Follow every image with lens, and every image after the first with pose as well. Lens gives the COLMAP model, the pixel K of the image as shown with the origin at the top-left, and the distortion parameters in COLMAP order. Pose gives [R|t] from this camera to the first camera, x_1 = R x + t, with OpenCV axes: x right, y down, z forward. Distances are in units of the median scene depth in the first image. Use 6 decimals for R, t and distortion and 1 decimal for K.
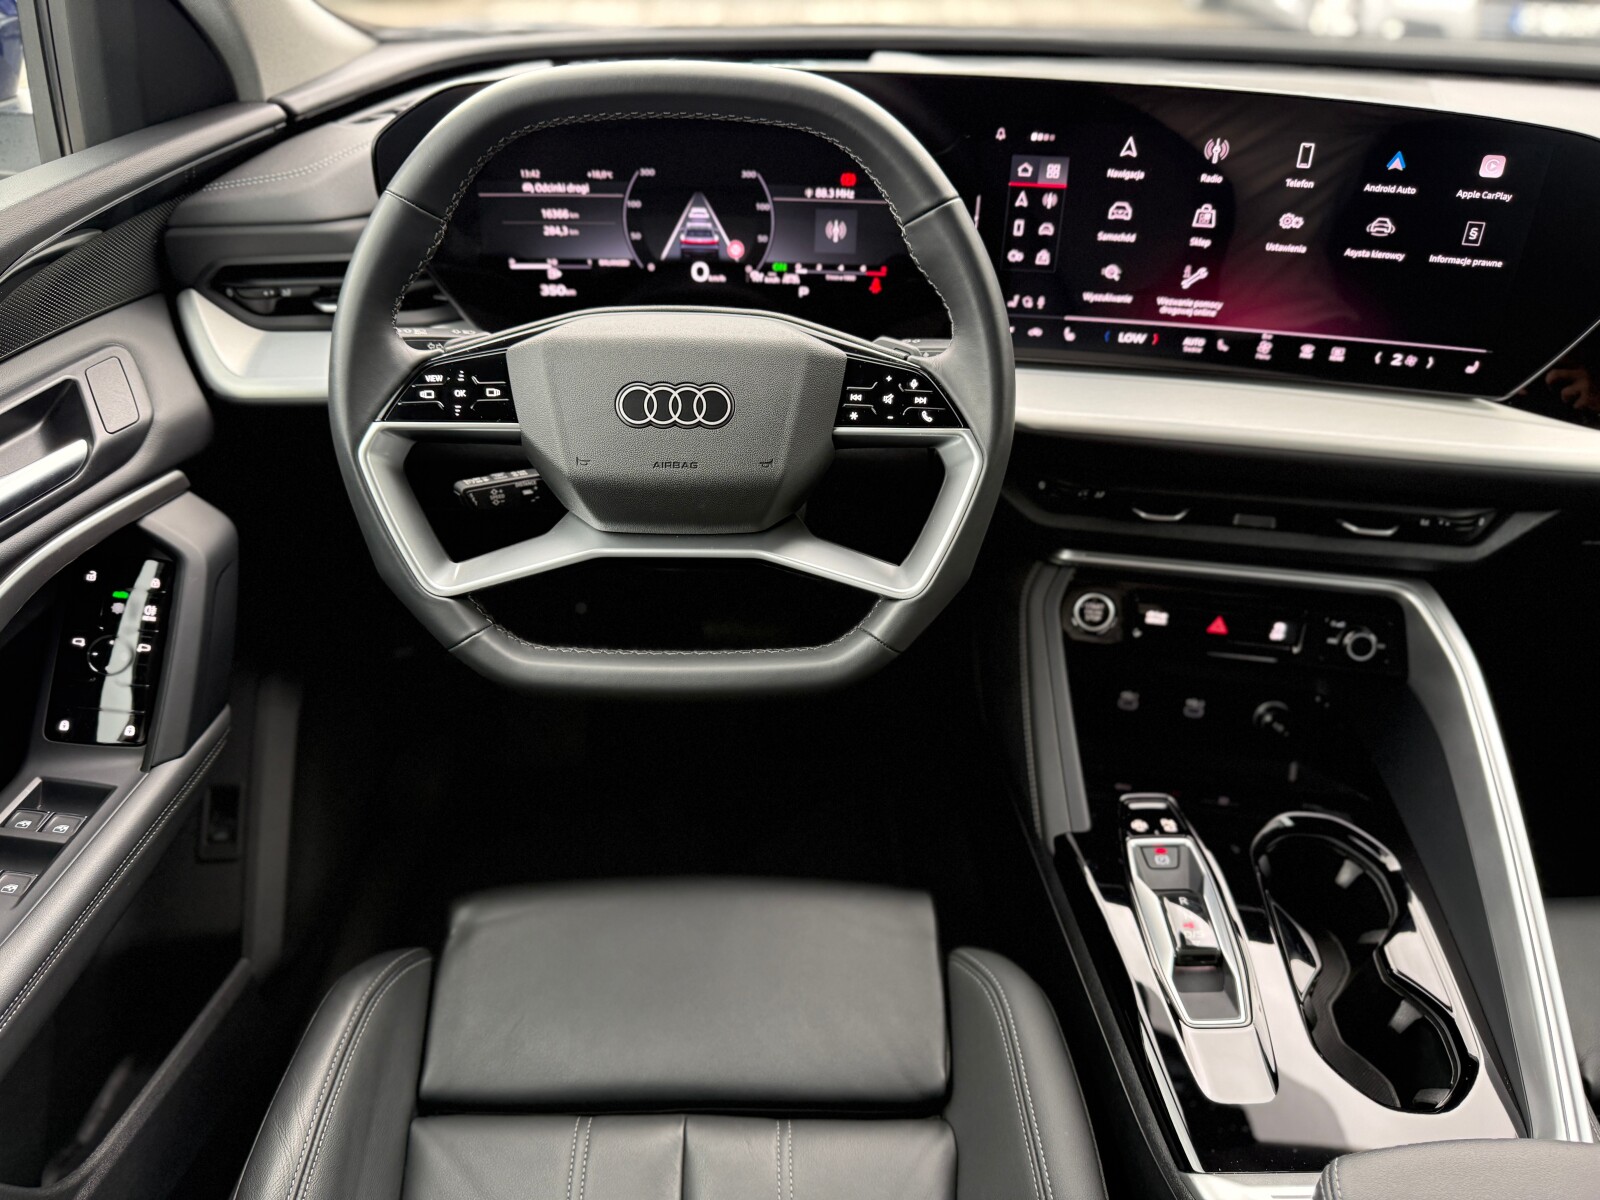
lens RADIAL K [[1113.2, 0, 785.4], [0, 1113.2, 606.2], [0, 0, 1]] dist [0.100727, -0.238892]
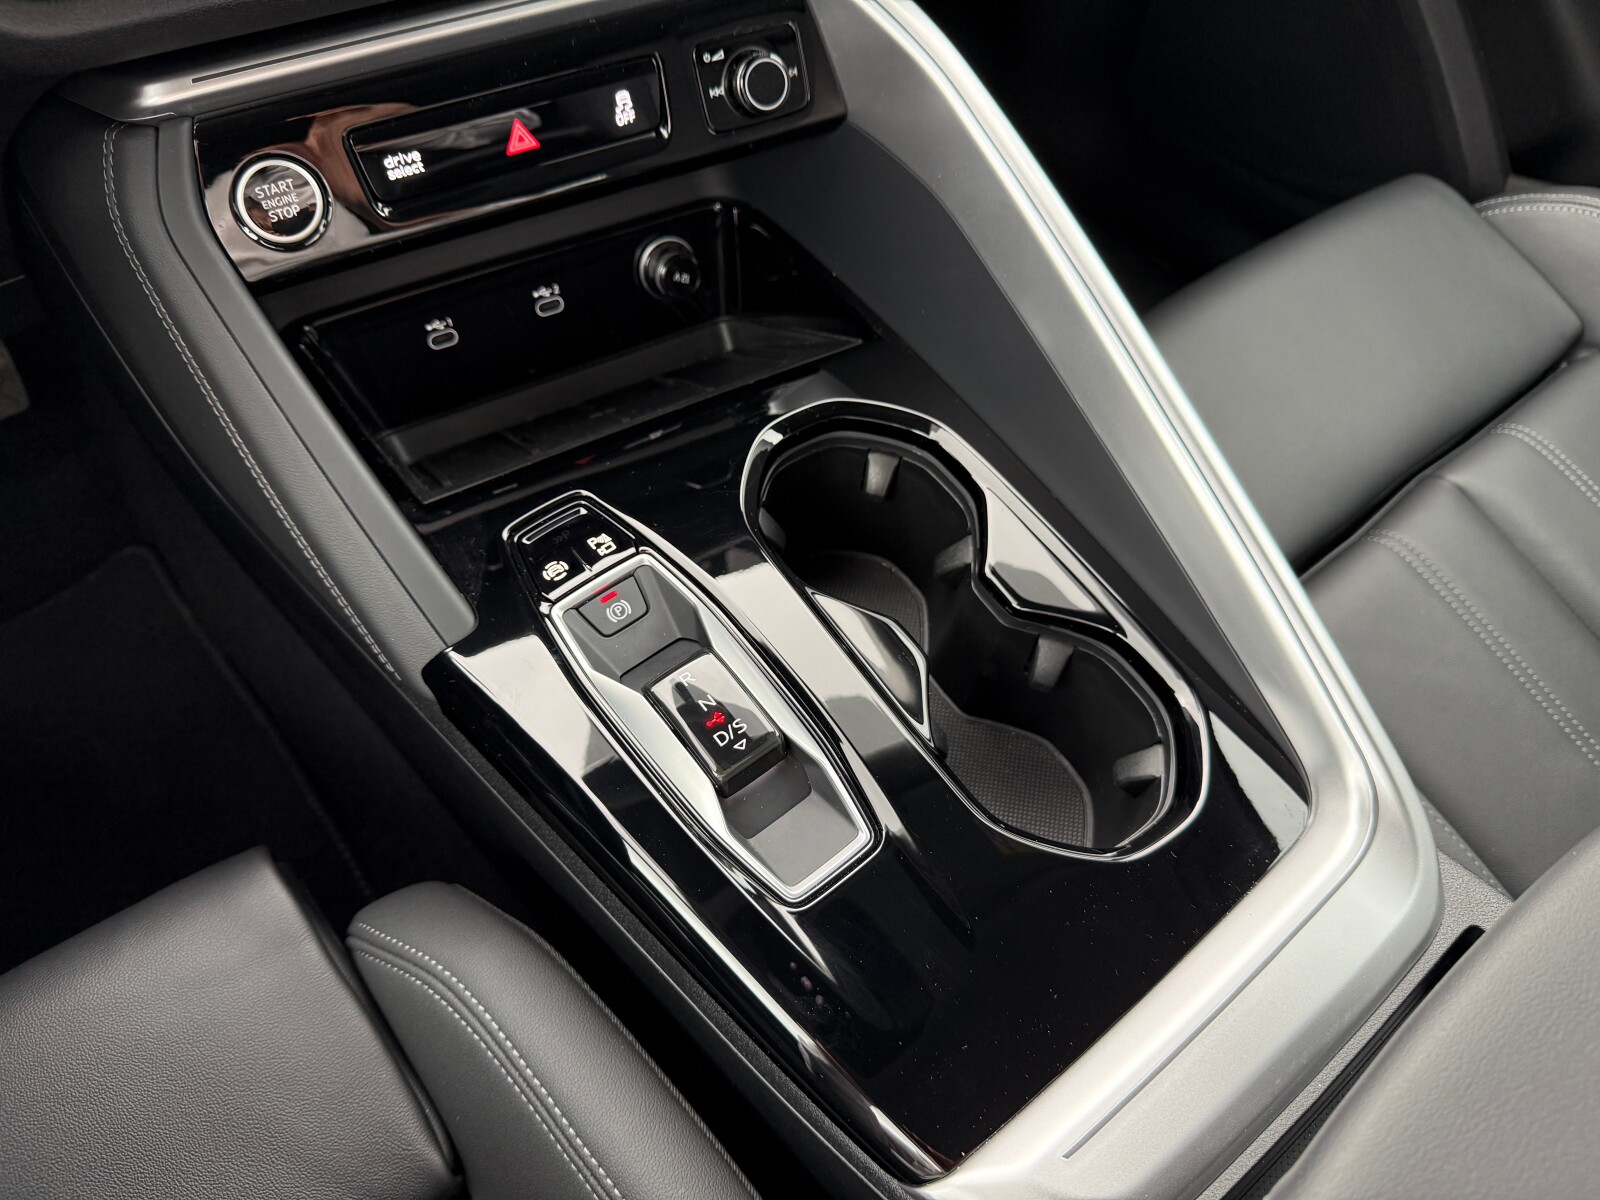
lens RADIAL K [[1132.2, 0, 778.8], [0, 1132.2, 604.6], [0, 0, 1]] dist [0.047724, -0.085755]
pose [[0.783905, -0.498827, 0.369681, 0.197494], [0.336725, 0.841809, 0.421869, 0.018523], [-0.521641, -0.206224, 0.827866, 0.513173]]
